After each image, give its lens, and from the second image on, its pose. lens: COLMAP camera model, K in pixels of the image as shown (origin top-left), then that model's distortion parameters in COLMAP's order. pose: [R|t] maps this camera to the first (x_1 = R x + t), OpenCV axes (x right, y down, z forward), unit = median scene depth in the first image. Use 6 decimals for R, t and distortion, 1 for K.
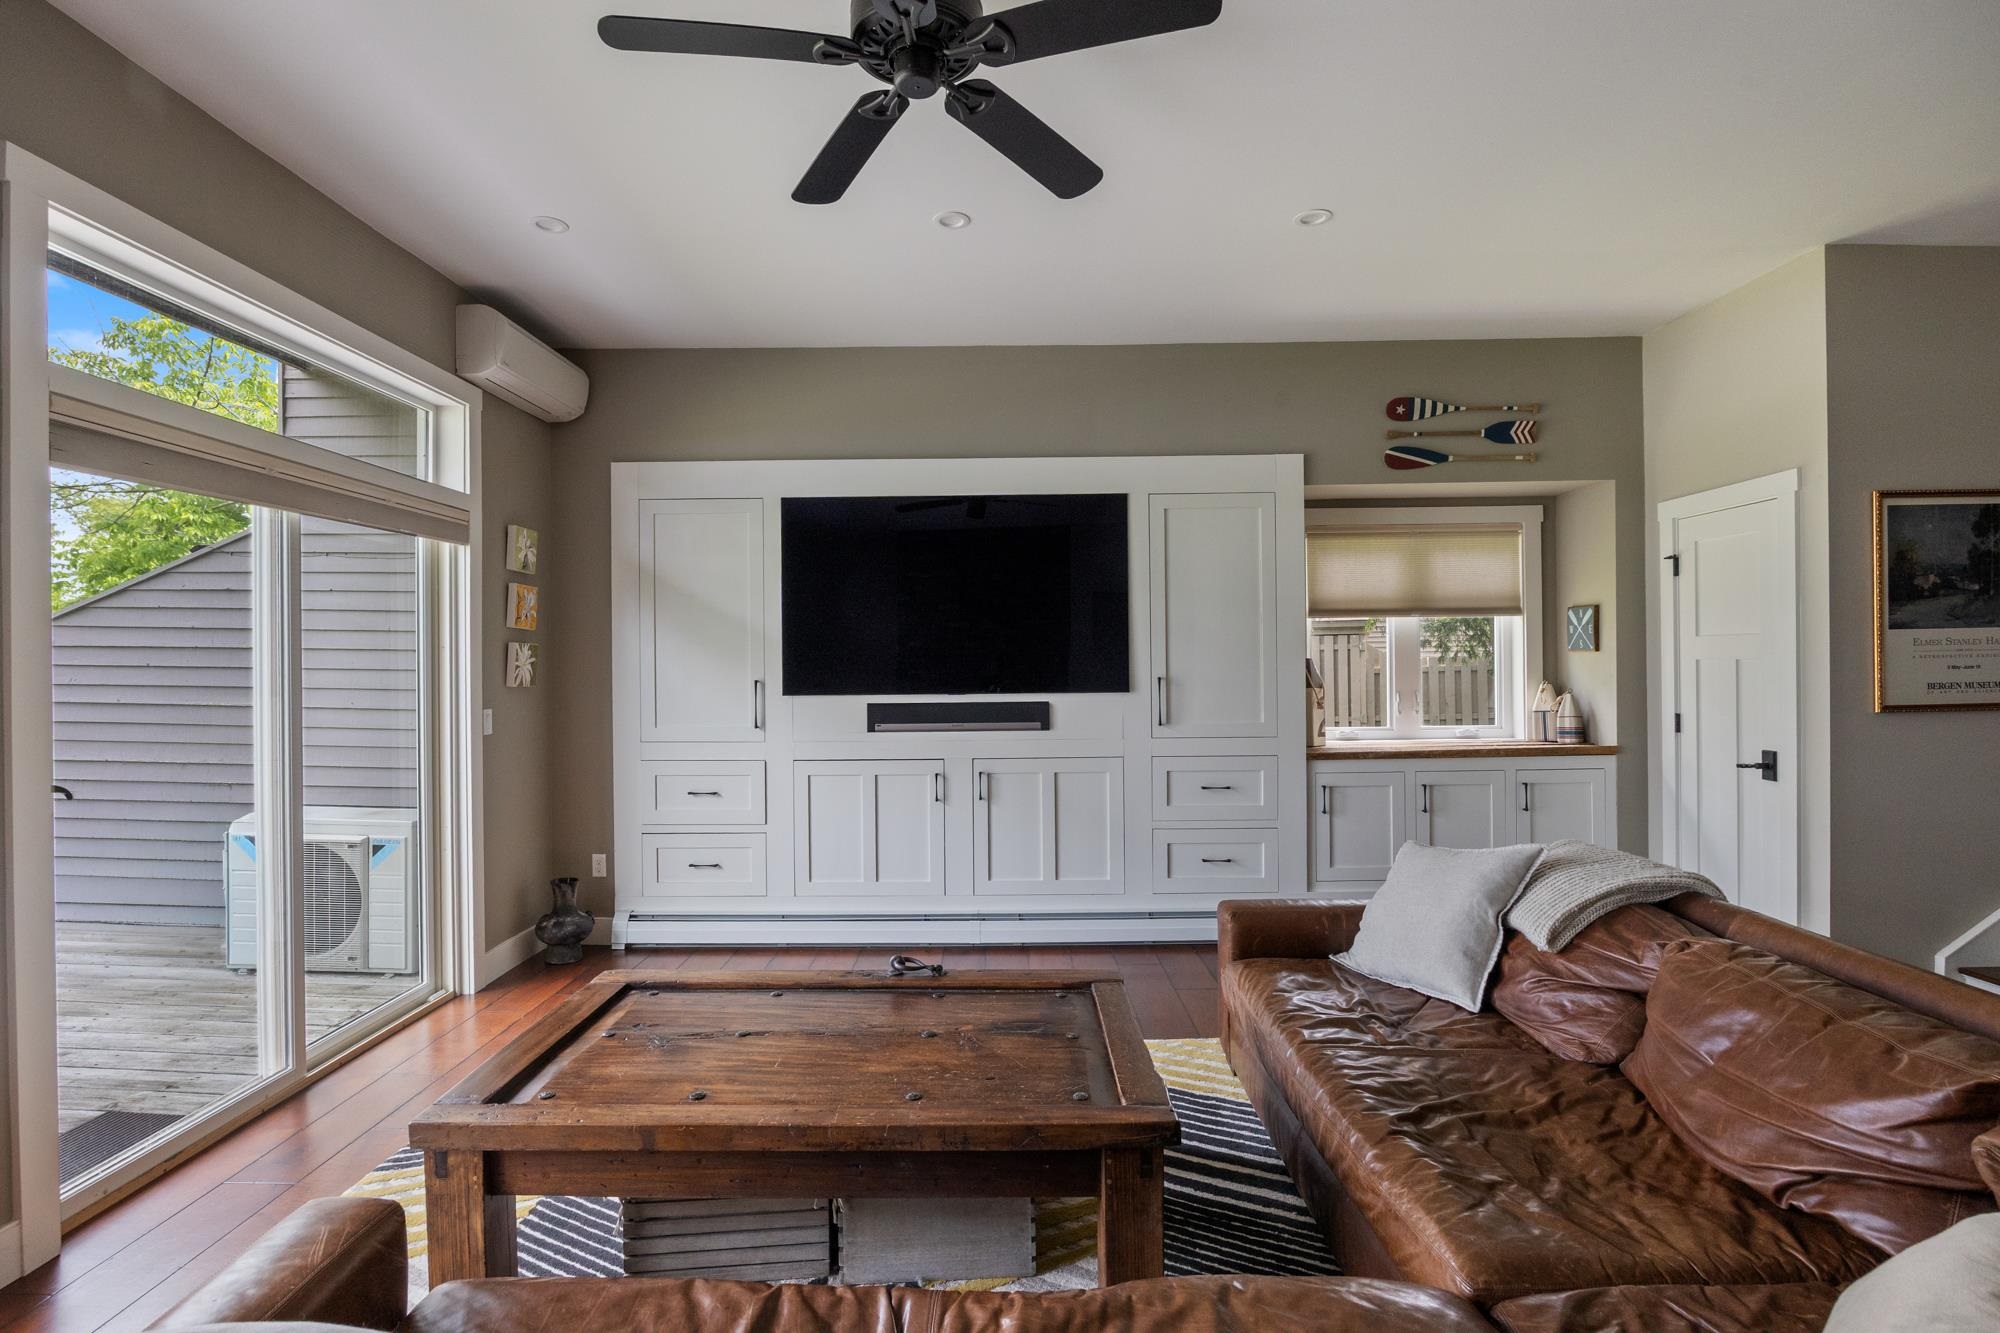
lens RADIAL K [[974.7, 0, 1005.9], [0, 974.7, 668.3], [0, 0, 1]] dist [-0.015282, 0.002281]
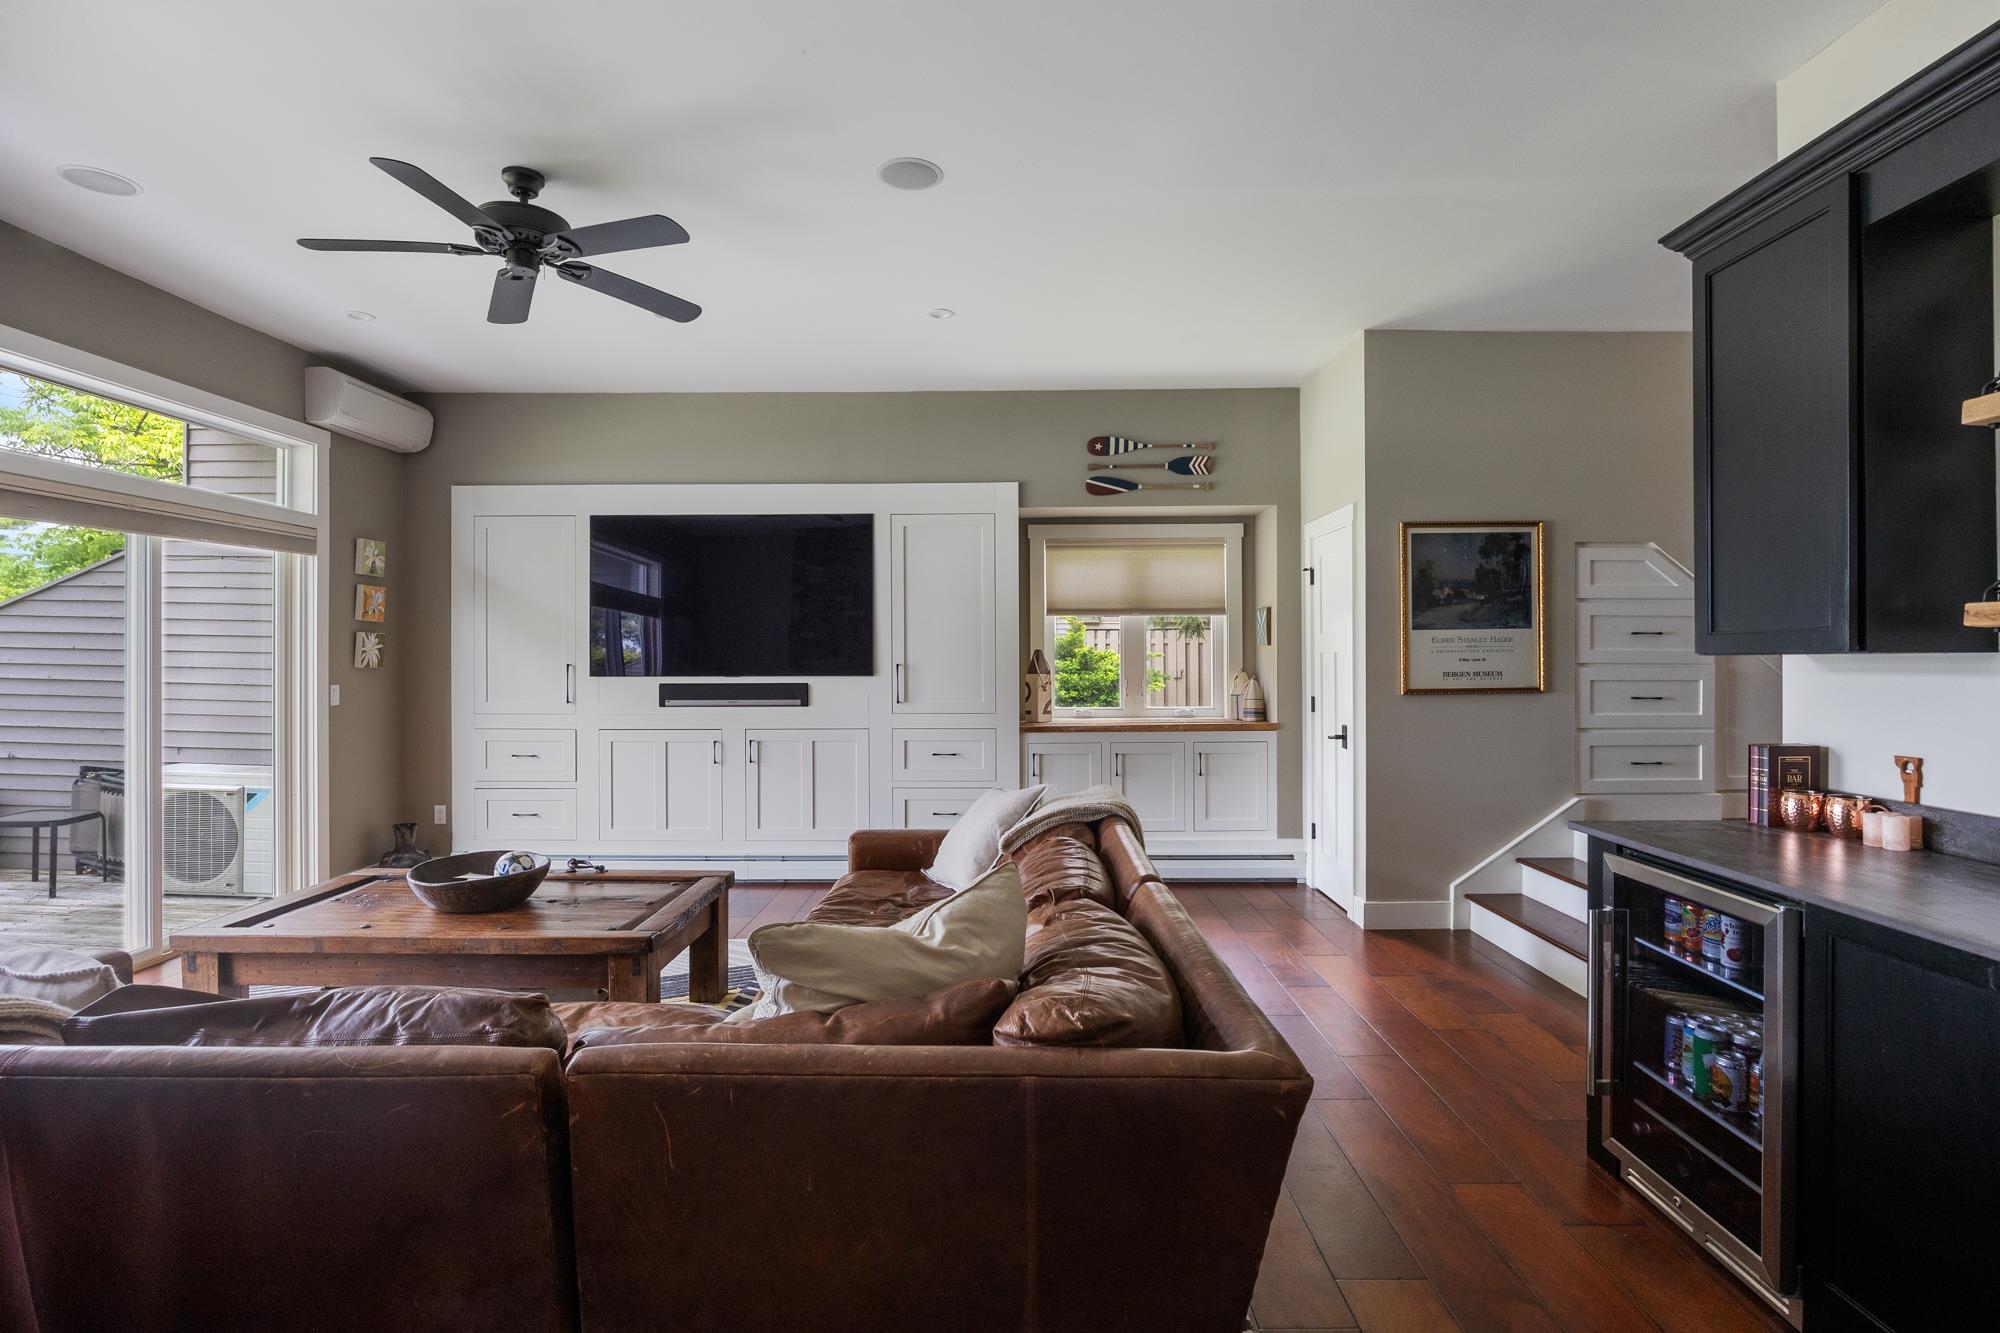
lens RADIAL K [[994.8, 0, 1027.3], [0, 994.8, 658.8], [0, 0, 1]] dist [-0.011872, 0.000767]
pose [[0.999958, 0.007053, 0.005856, 0.317904], [-0.007053, 0.999975, -0.000072, 0.001737], [-0.005857, 0.000031, 0.999983, -0.257399]]
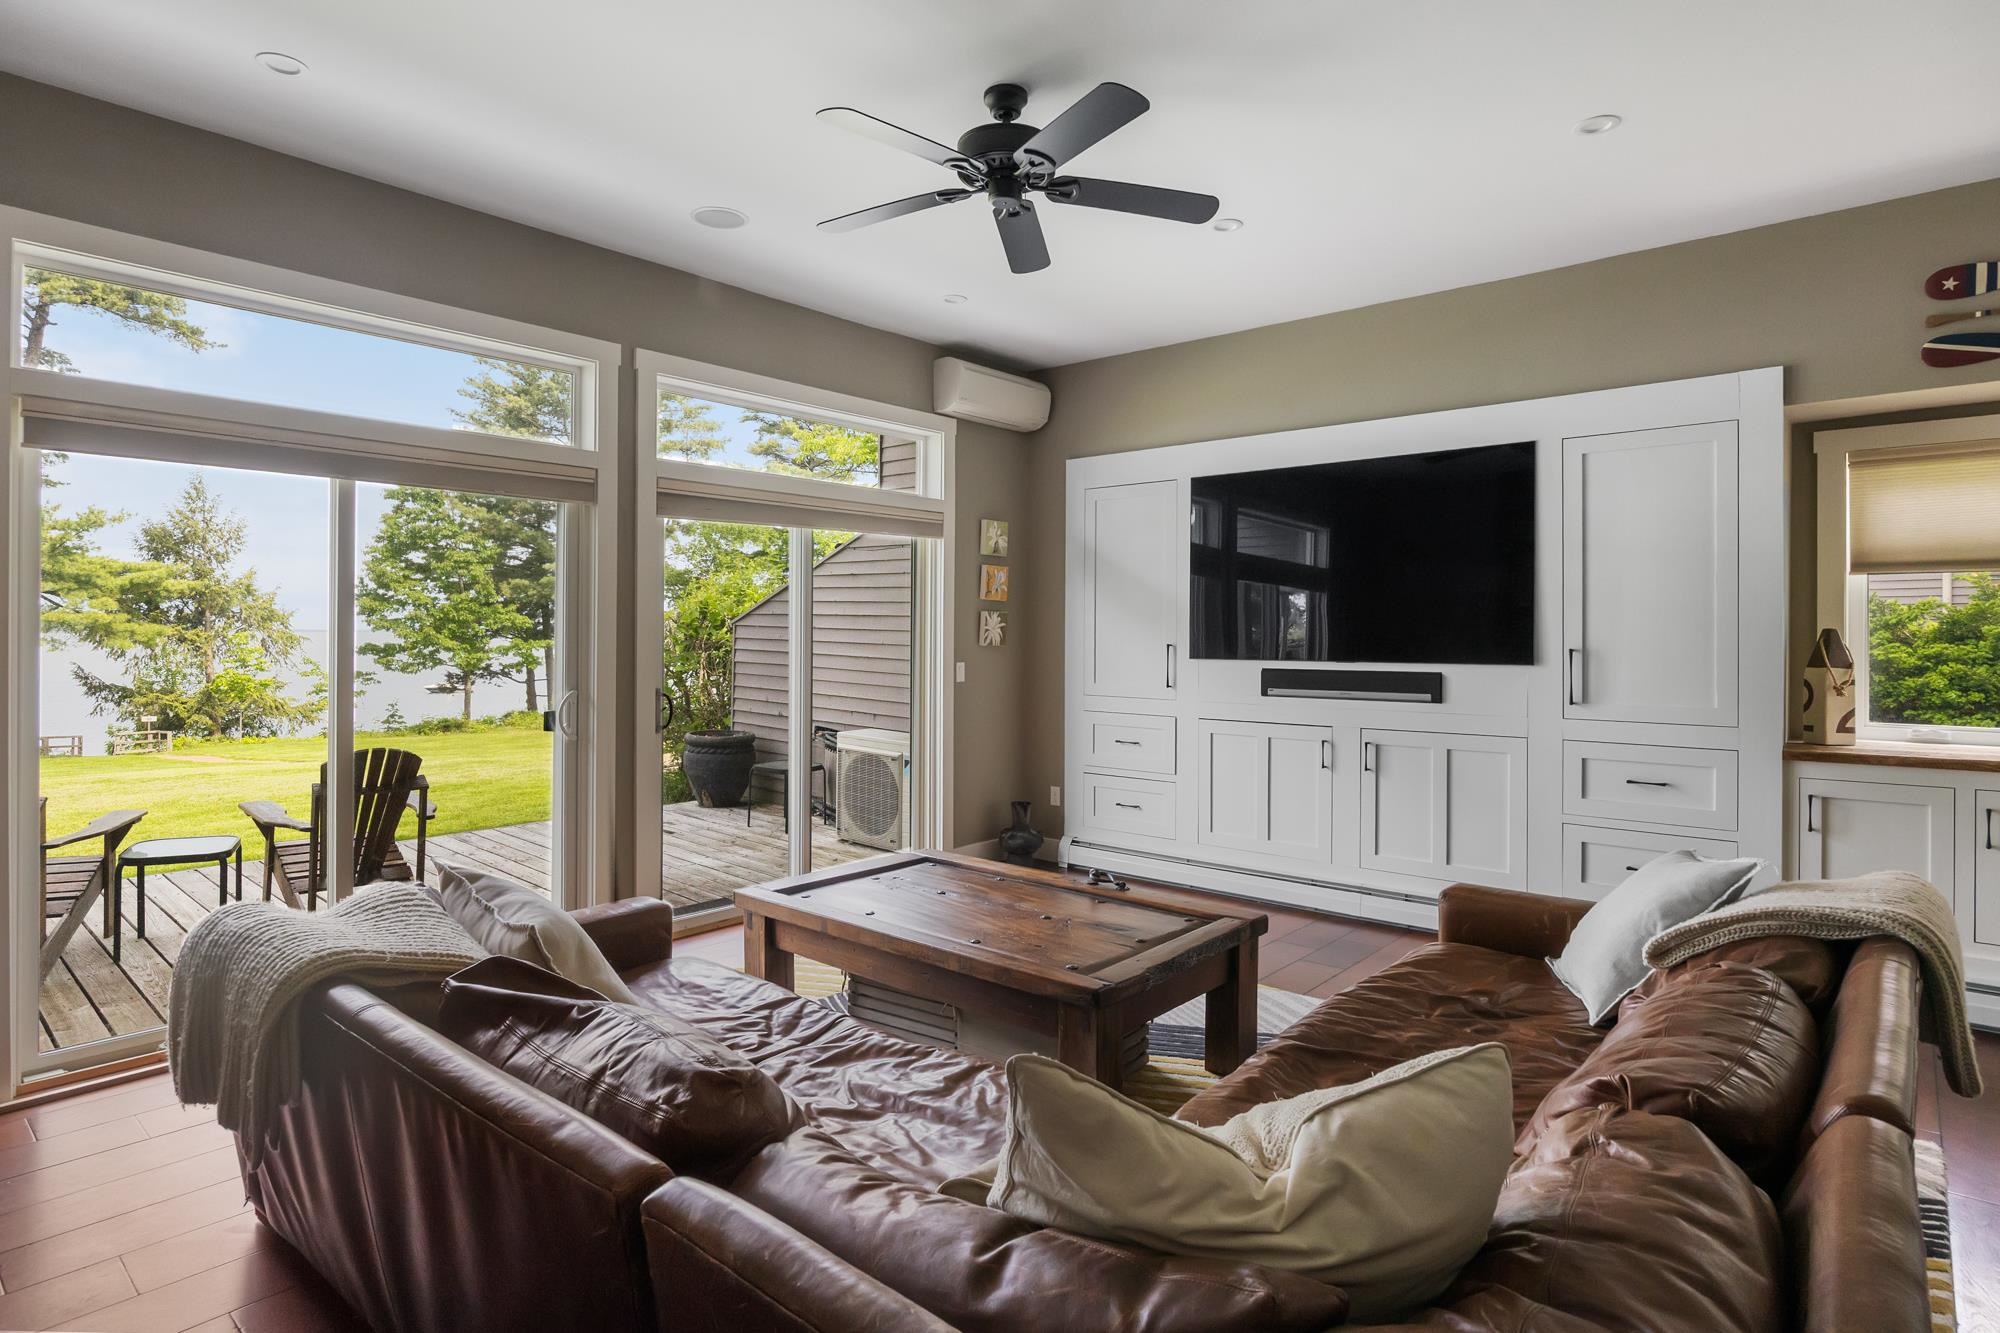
lens RADIAL K [[1088.3, 0, 989.8], [0, 1088.3, 630.3], [0, 0, 1]] dist [-0.003078, -0.001145]
pose [[0.754822, 0.009309, -0.655864, 0.407268], [-0.011320, 0.999935, 0.001164, -0.002771], [0.655832, 0.006545, 0.754878, -0.072184]]
